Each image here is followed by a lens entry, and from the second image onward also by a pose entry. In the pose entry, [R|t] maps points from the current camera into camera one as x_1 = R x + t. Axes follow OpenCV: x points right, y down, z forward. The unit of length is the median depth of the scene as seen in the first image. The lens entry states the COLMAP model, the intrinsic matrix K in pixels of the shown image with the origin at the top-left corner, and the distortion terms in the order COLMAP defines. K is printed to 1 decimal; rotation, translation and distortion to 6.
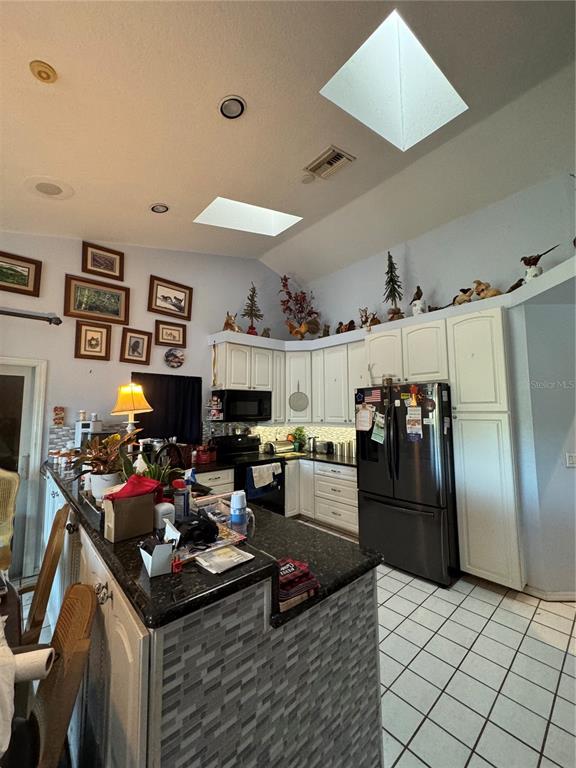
lens RADIAL K [[308.6, 0, 287.3], [0, 308.6, 384.2], [0, 0, 1]] dist [-0.002669, 0.000265]
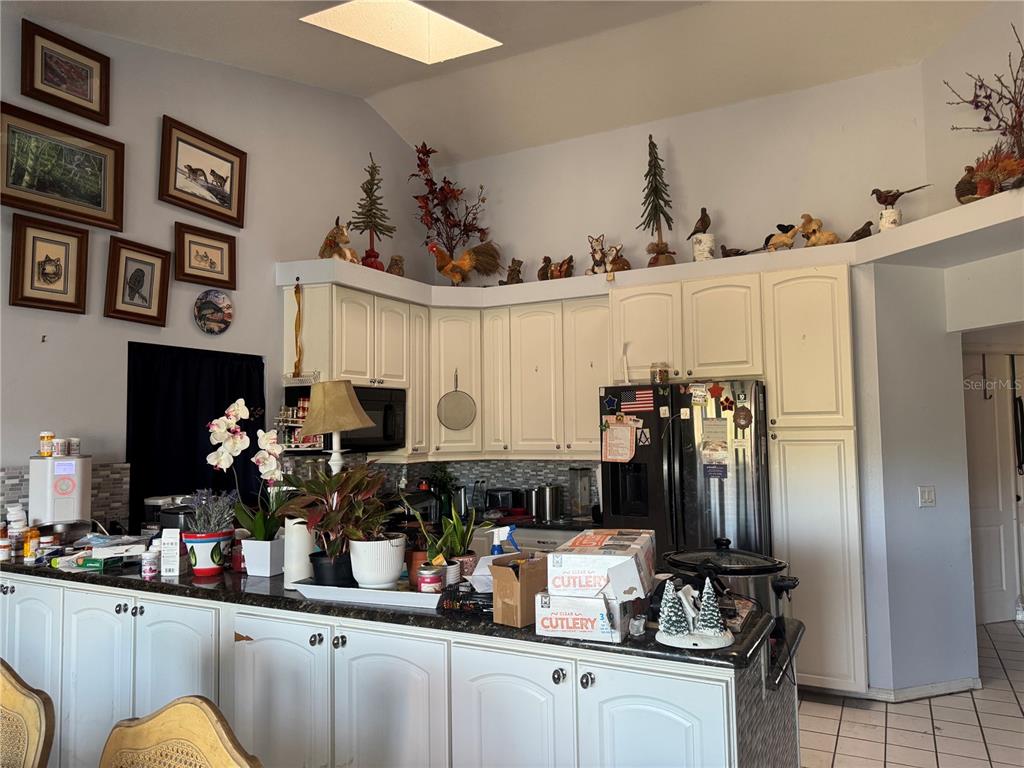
lens RADIAL K [[725.3, 0, 513.4], [0, 725.3, 392.0], [0, 0, 1]] dist [0.042268, -0.042445]
pose [[0.936355, 0.010037, 0.350911, -0.360635], [-0.021194, 0.999384, 0.027968, -0.009122], [-0.350414, -0.033625, 0.935991, -0.142088]]
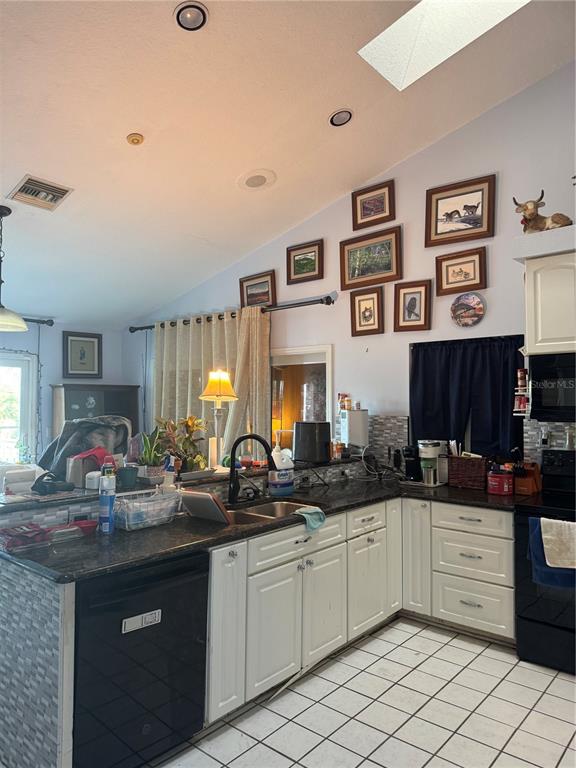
lens RADIAL K [[543.9, 0, 284.9], [0, 543.9, 391.5], [0, 0, 1]] dist [0.042268, -0.042445]
pose [[0.118932, -0.016469, -0.992766, 0.698879], [0.084934, 0.996366, -0.006354, 0.053335], [0.989263, -0.083564, 0.119899, 0.558666]]
